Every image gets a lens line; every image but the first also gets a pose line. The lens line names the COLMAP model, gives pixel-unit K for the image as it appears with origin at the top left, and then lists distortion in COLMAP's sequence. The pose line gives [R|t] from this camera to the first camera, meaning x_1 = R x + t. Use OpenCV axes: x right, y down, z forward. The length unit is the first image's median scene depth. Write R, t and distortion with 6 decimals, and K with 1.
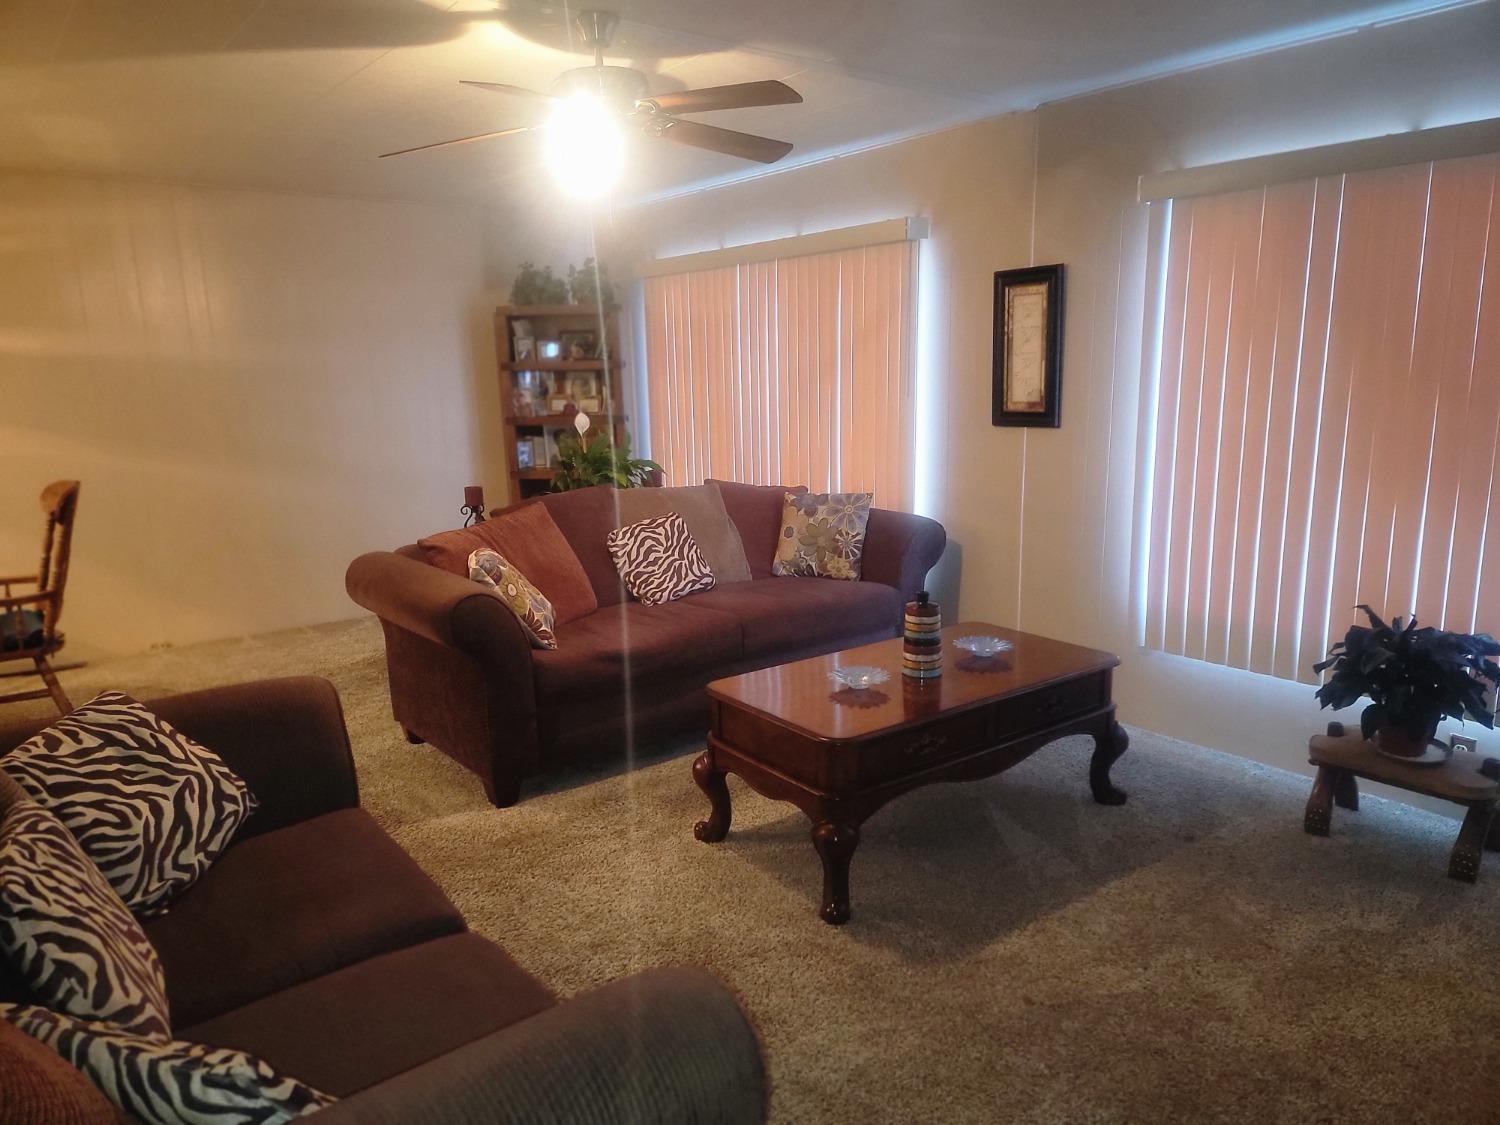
lens RADIAL K [[1050.7, 0, 755.6], [0, 1050.7, 568.3], [0, 0, 1]] dist [0.096629, -0.078552]
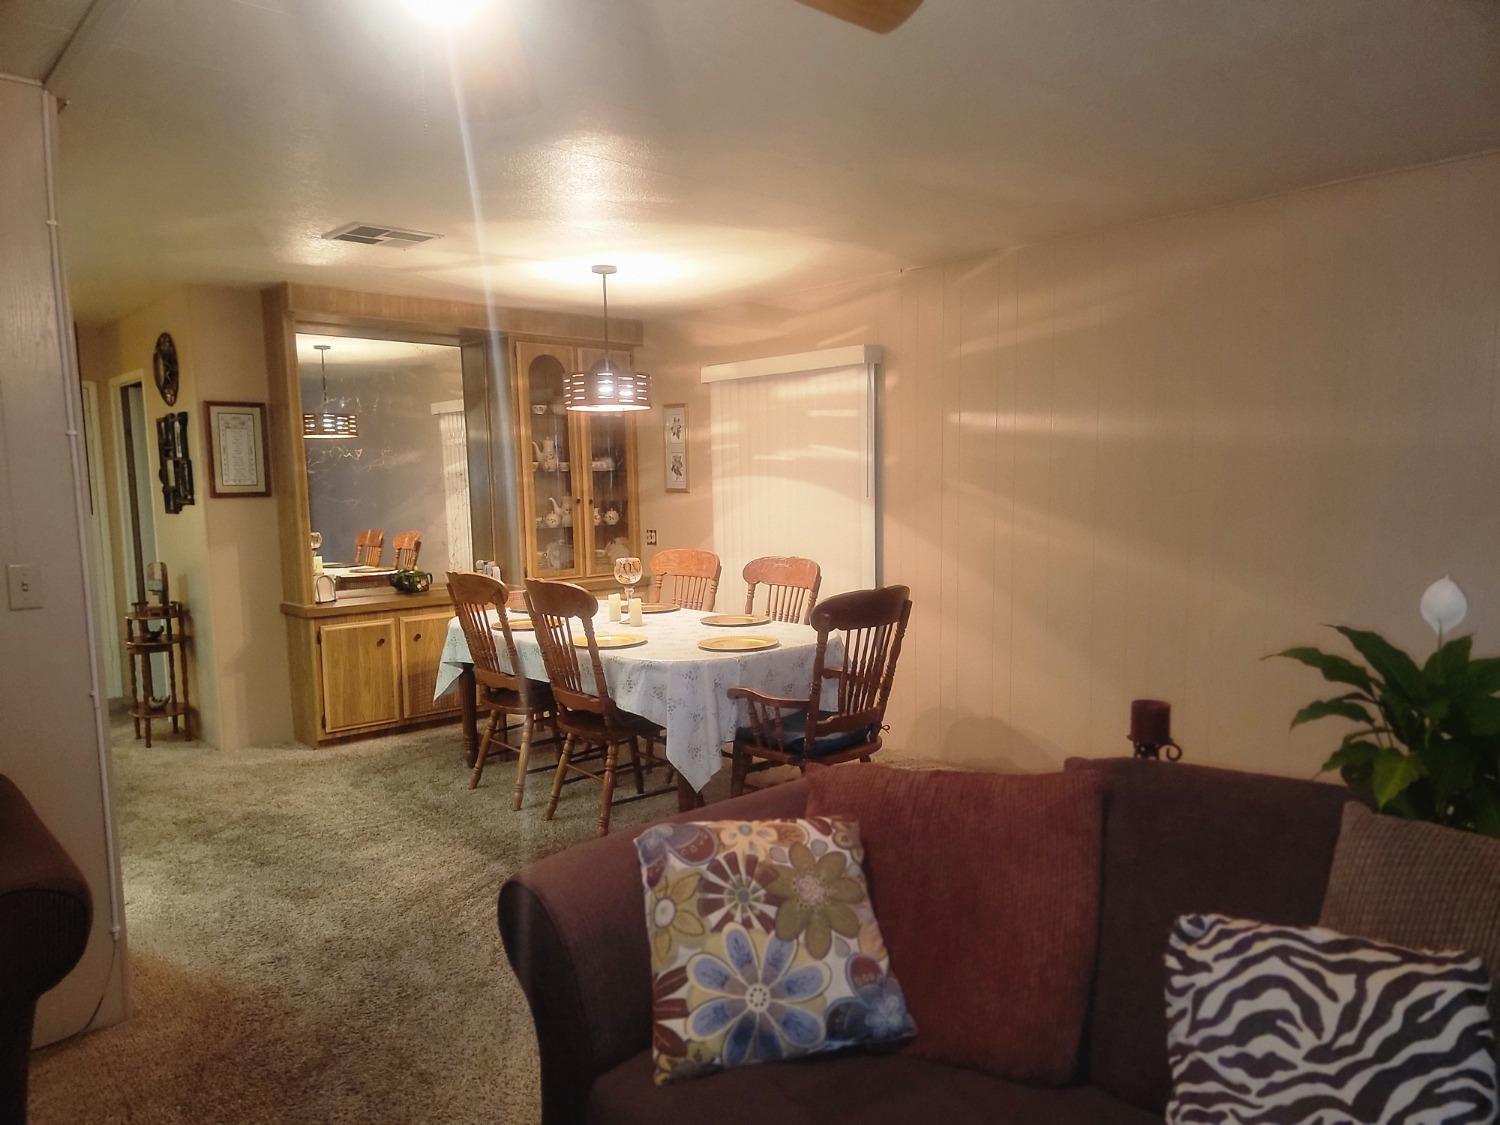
lens RADIAL K [[1039.1, 0, 749.5], [0, 1039.1, 567.7], [0, 0, 1]] dist [0.090213, -0.080488]
pose [[0.062219, 0.113606, -0.991576, 0.197362], [-0.176325, 0.979125, 0.101115, -0.159693], [0.982364, 0.168548, 0.080952, 0.806172]]
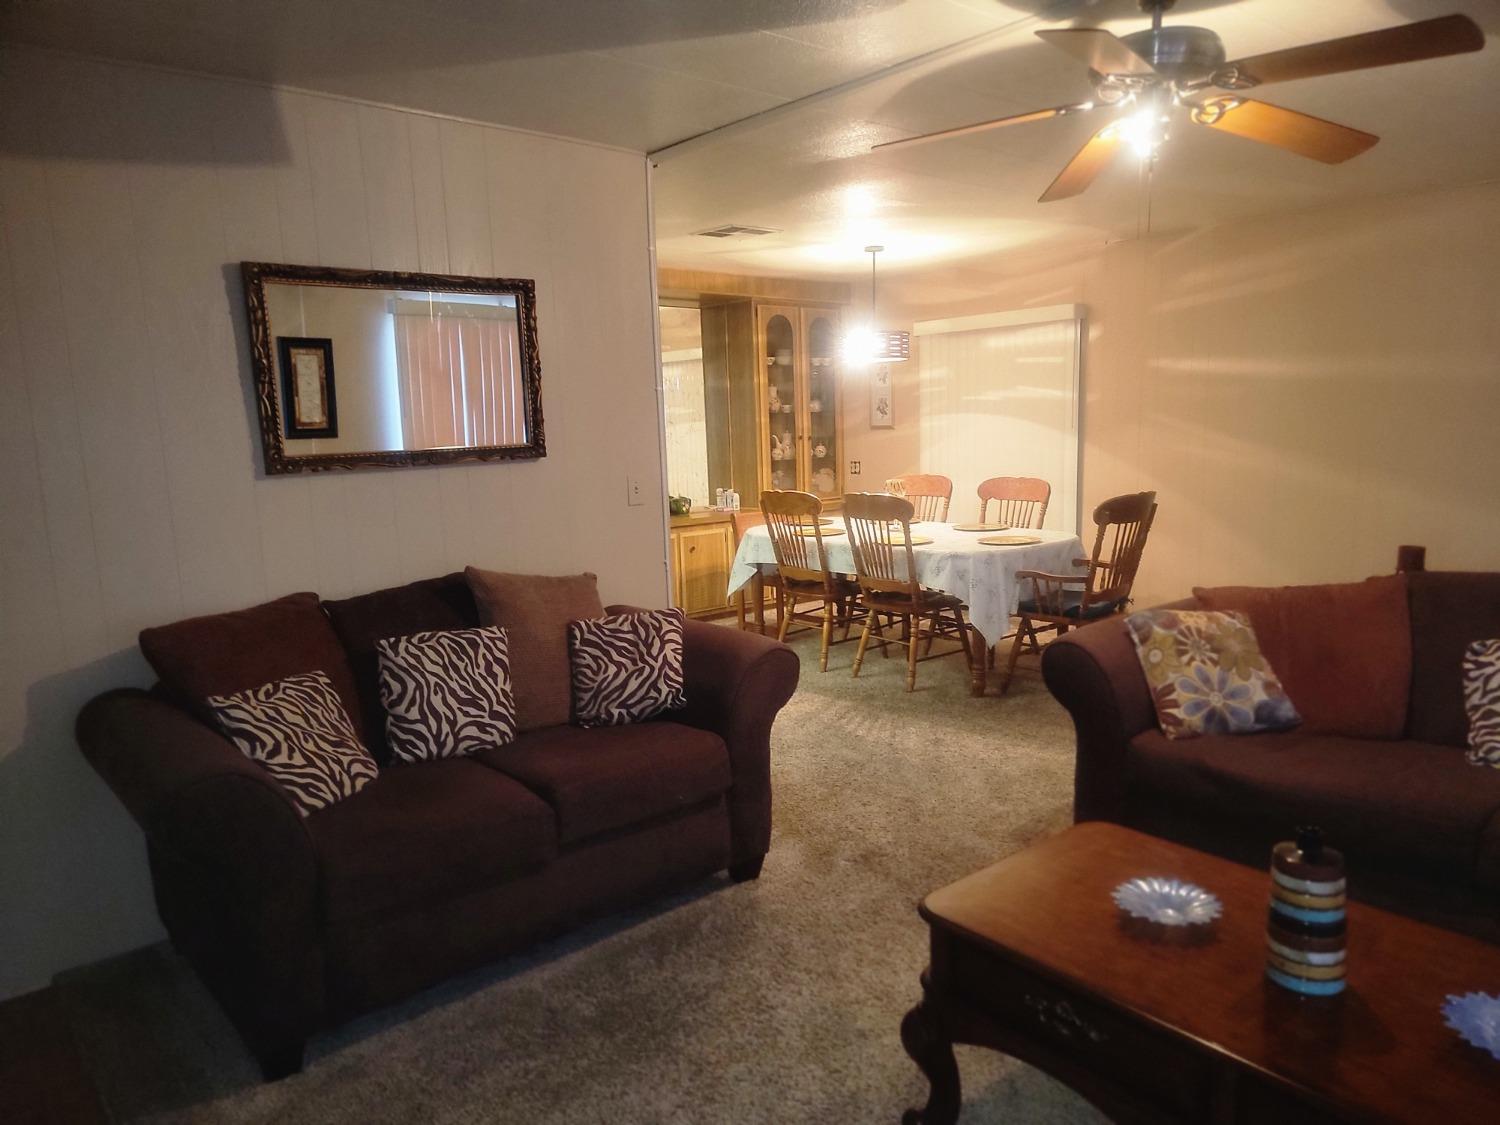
lens RADIAL K [[1050.7, 0, 755.6], [0, 1050.7, 568.3], [0, 0, 1]] dist [0.096629, -0.078552]
pose [[0.048404, 0.165971, -0.984942, 0.501273], [-0.162662, 0.974244, 0.156174, -0.110600], [0.985494, 0.152653, 0.074154, 0.497911]]
